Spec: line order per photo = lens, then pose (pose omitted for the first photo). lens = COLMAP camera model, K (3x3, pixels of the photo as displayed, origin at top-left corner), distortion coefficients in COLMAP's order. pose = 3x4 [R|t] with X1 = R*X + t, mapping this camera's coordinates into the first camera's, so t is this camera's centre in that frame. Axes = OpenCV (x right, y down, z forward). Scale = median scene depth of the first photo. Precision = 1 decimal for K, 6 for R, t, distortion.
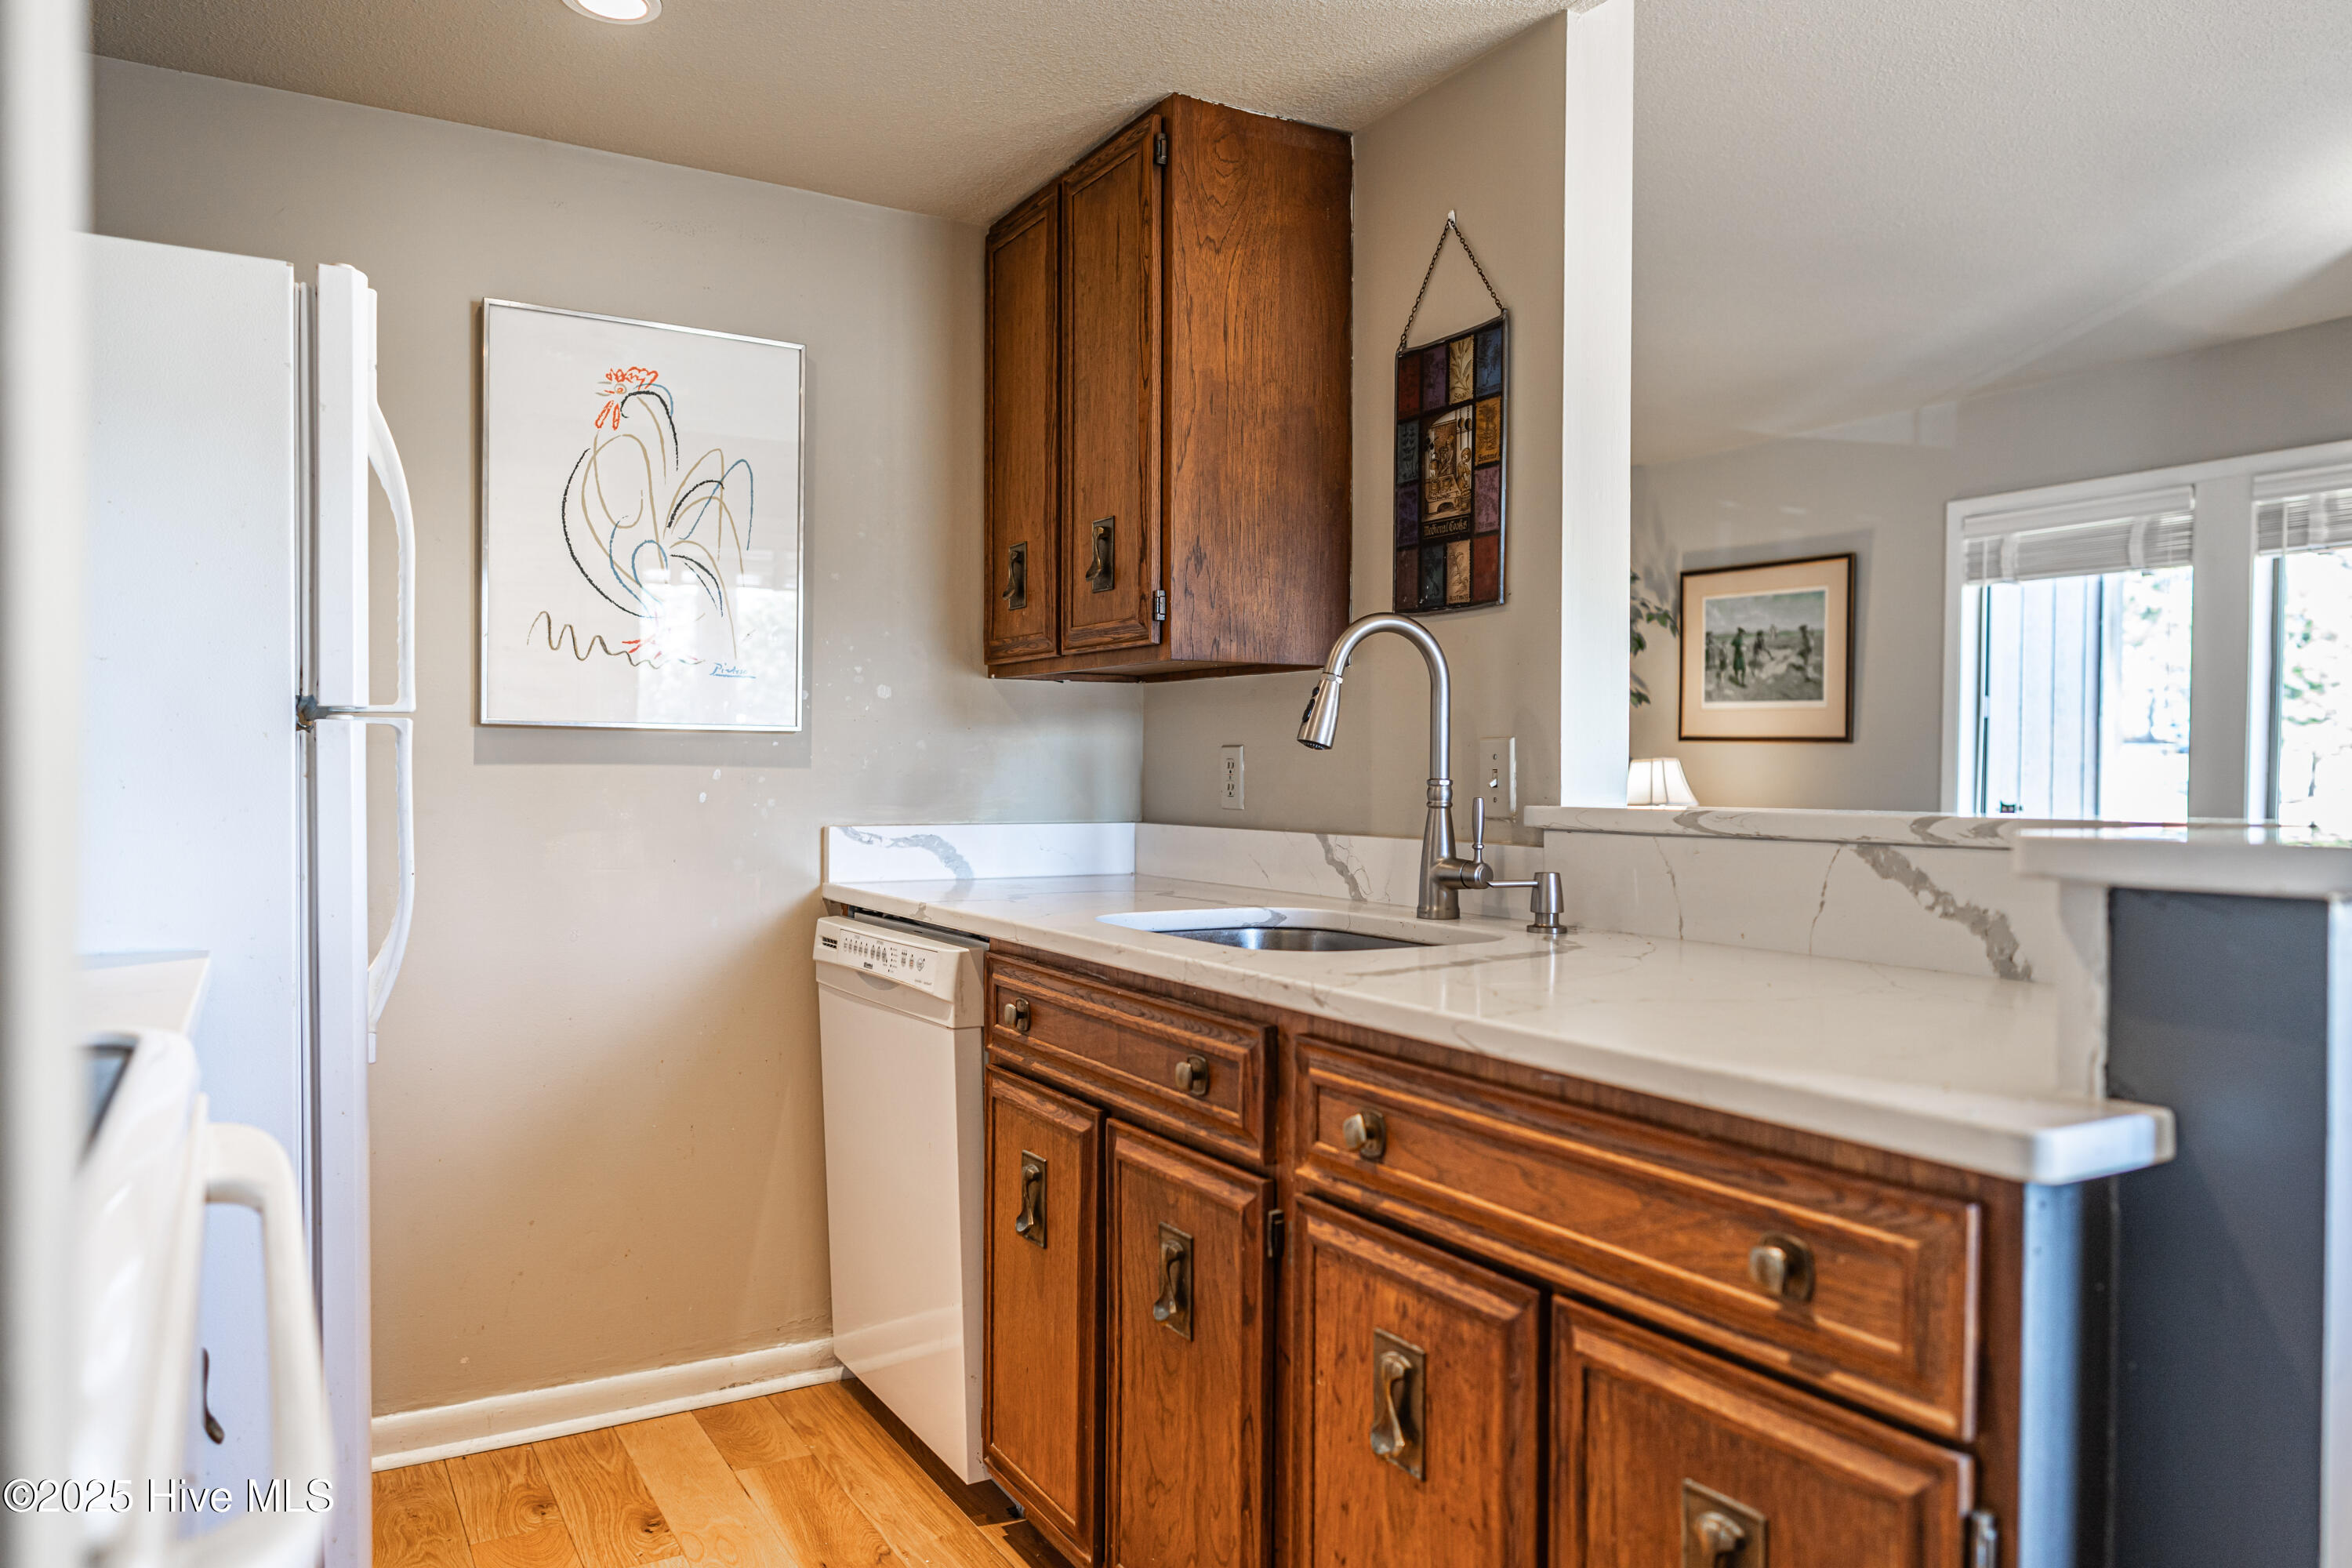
lens RADIAL K [[1565.7, 0, 1169.5], [0, 1565.7, 803.1], [0, 0, 1]] dist [-0.005600, 0.007245]
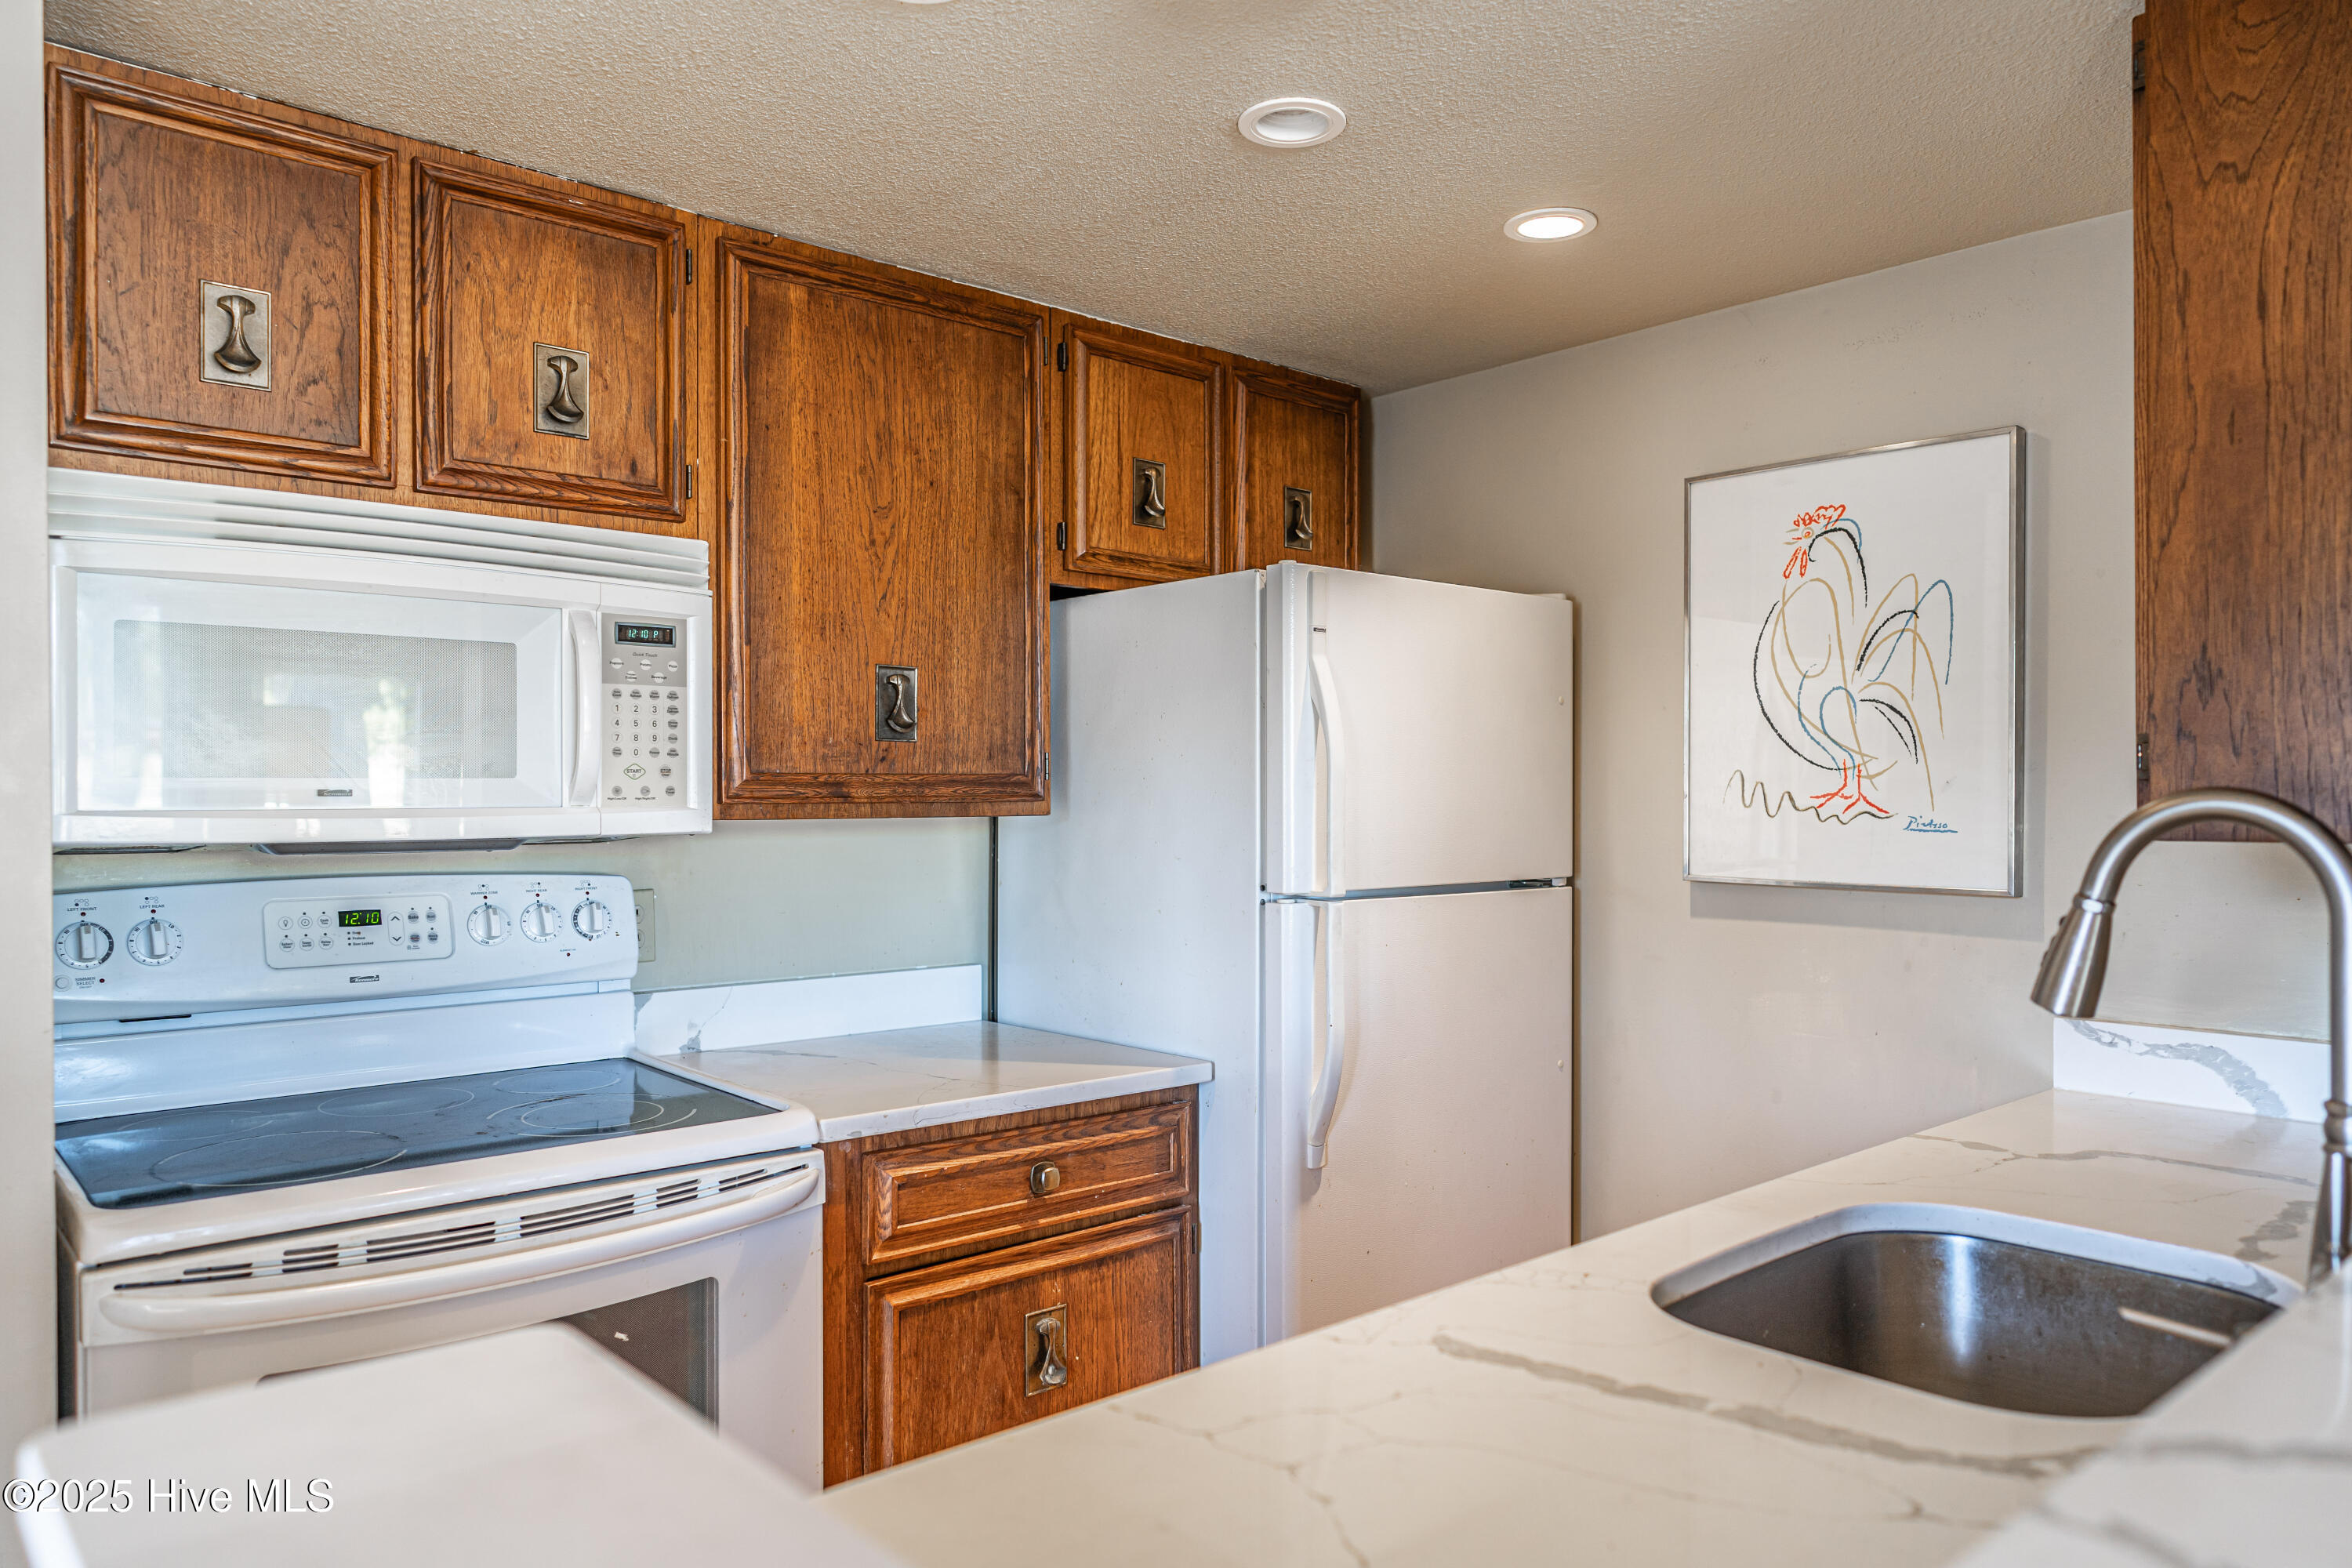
lens RADIAL K [[1565.7, 0, 1176.2], [0, 1565.7, 804.8], [0, 0, 1]] dist [-0.005600, 0.007245]
pose [[0.202872, 0.000724, -0.979205, 0.478612], [-0.018267, 0.999829, -0.003045, -0.083943], [0.979035, 0.018505, 0.202850, 0.408324]]
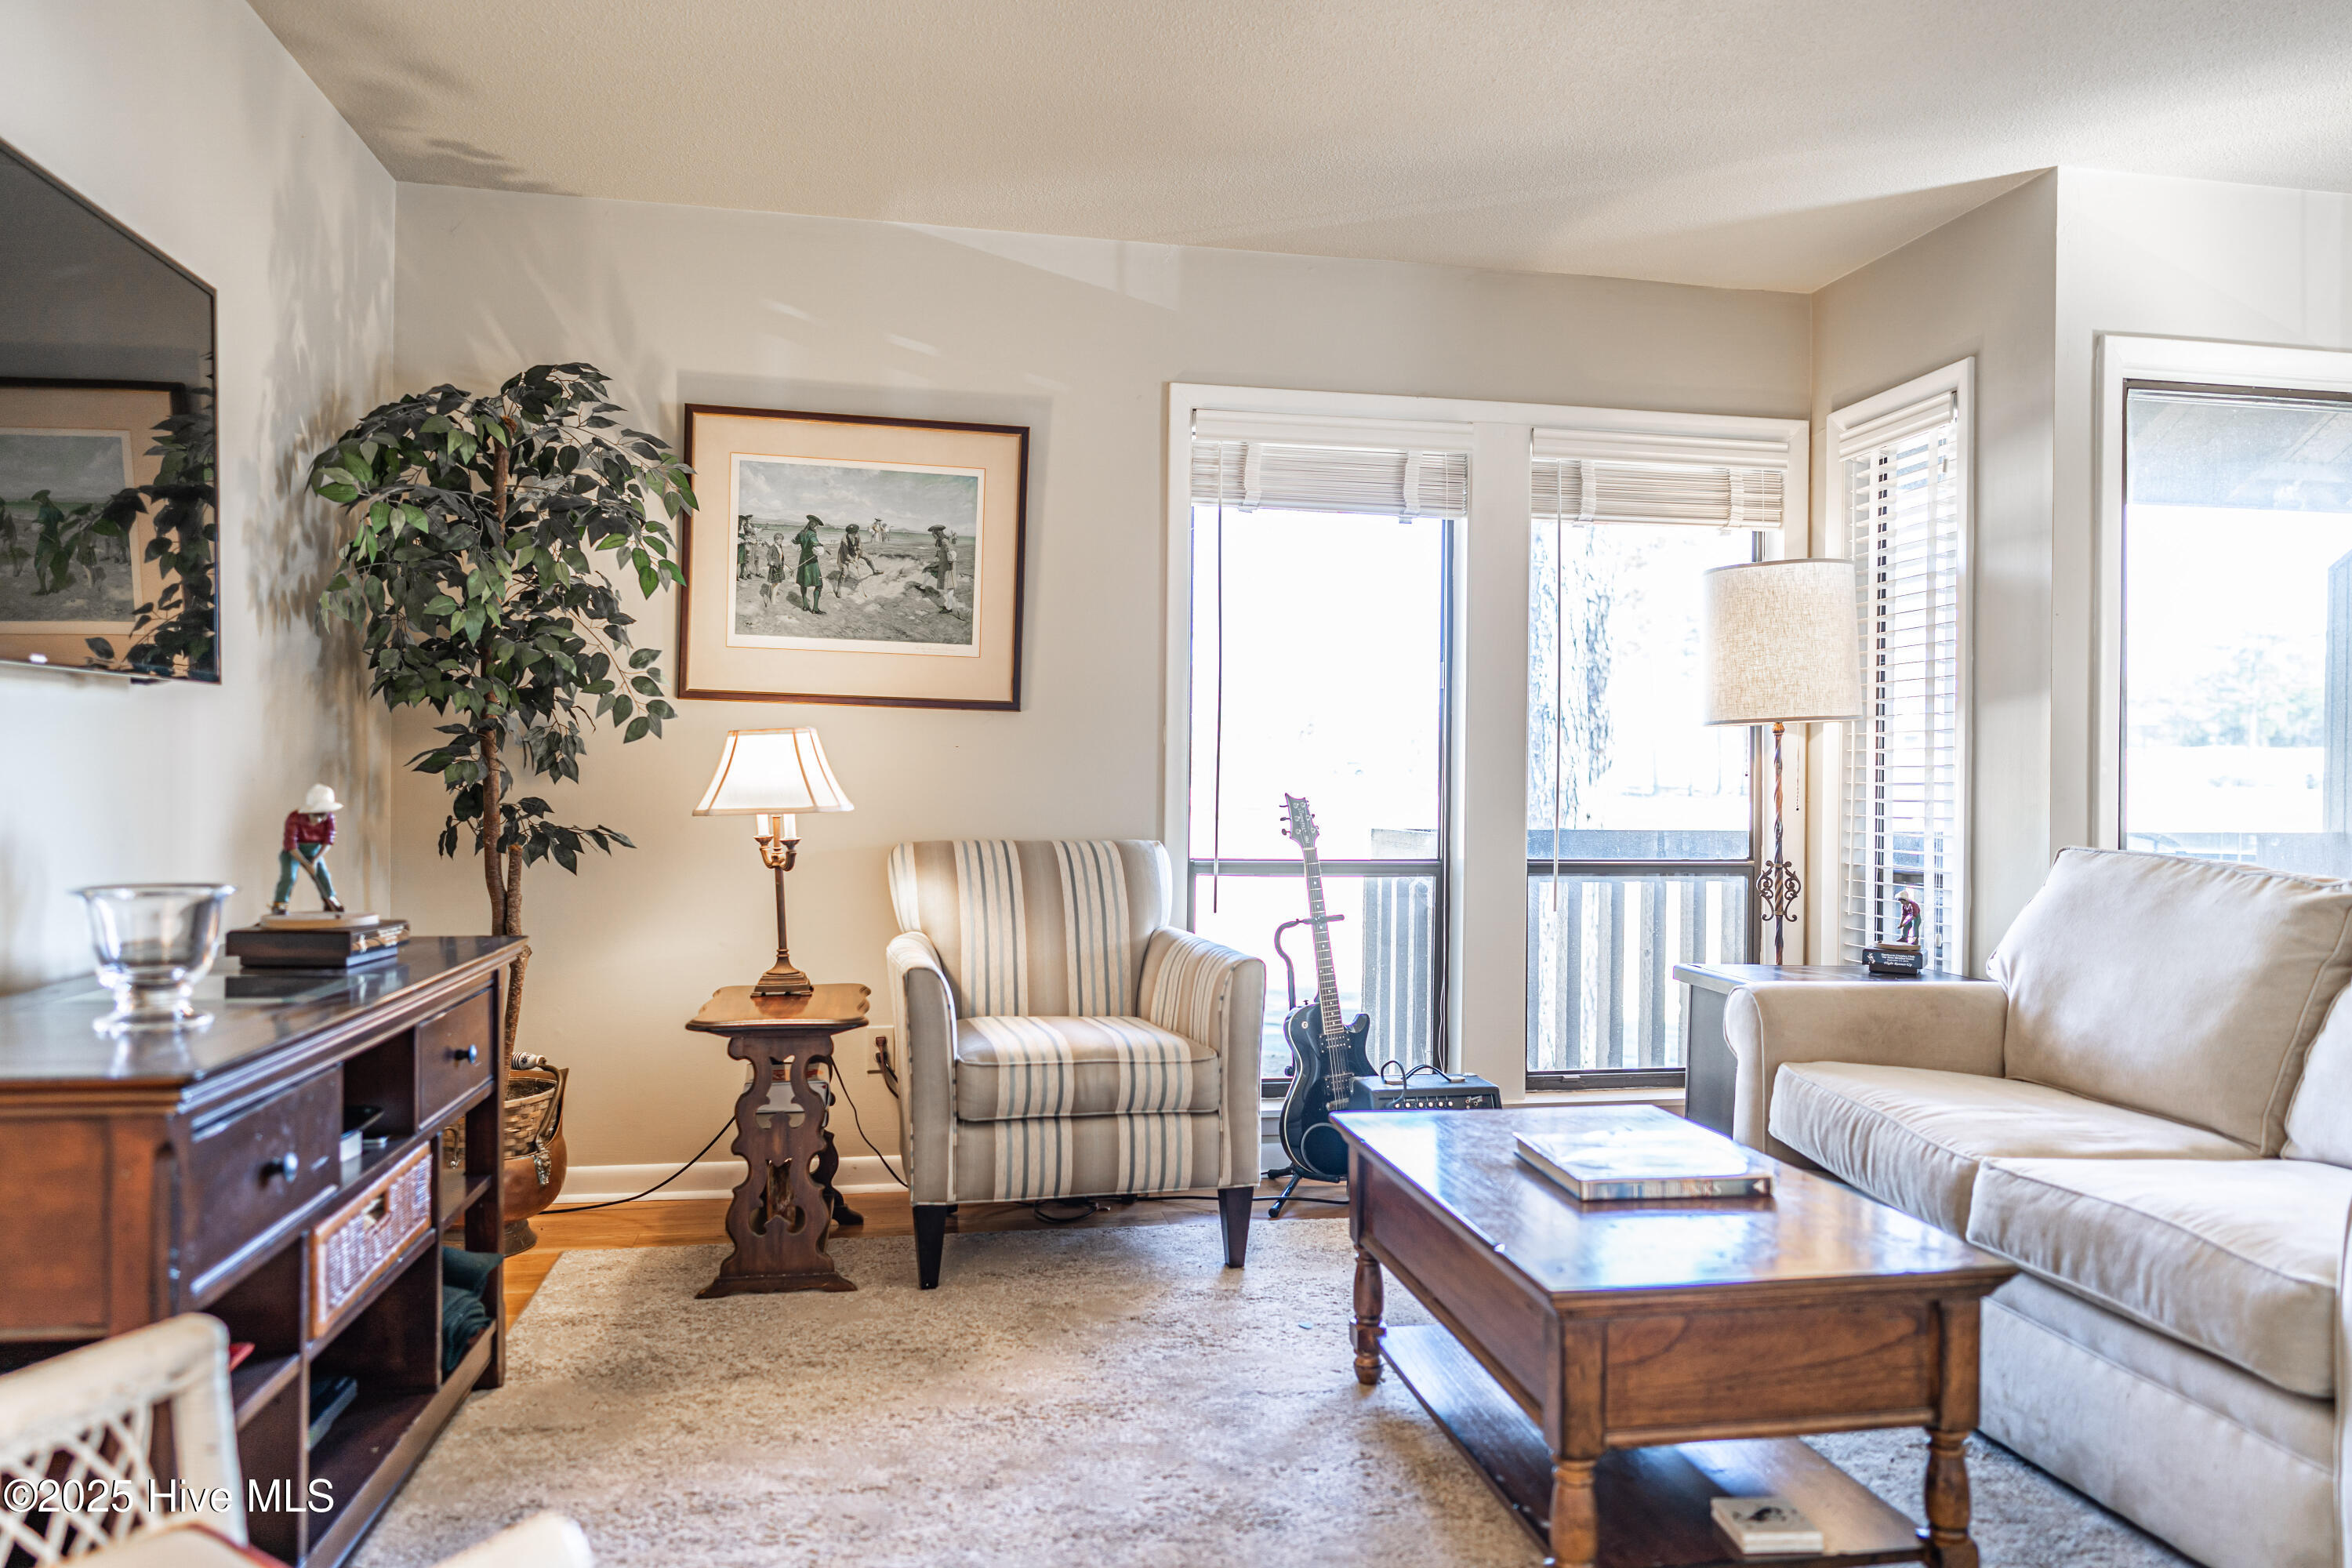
lens RADIAL K [[1565.7, 0, 1155.3], [0, 1565.7, 775.5], [0, 0, 1]] dist [-0.005600, 0.007245]
pose [[0.316134, -0.003084, 0.948709, -0.396520], [0.014086, 0.999900, -0.001443, -0.020374], [-0.948610, 0.013820, 0.316146, 1.606300]]
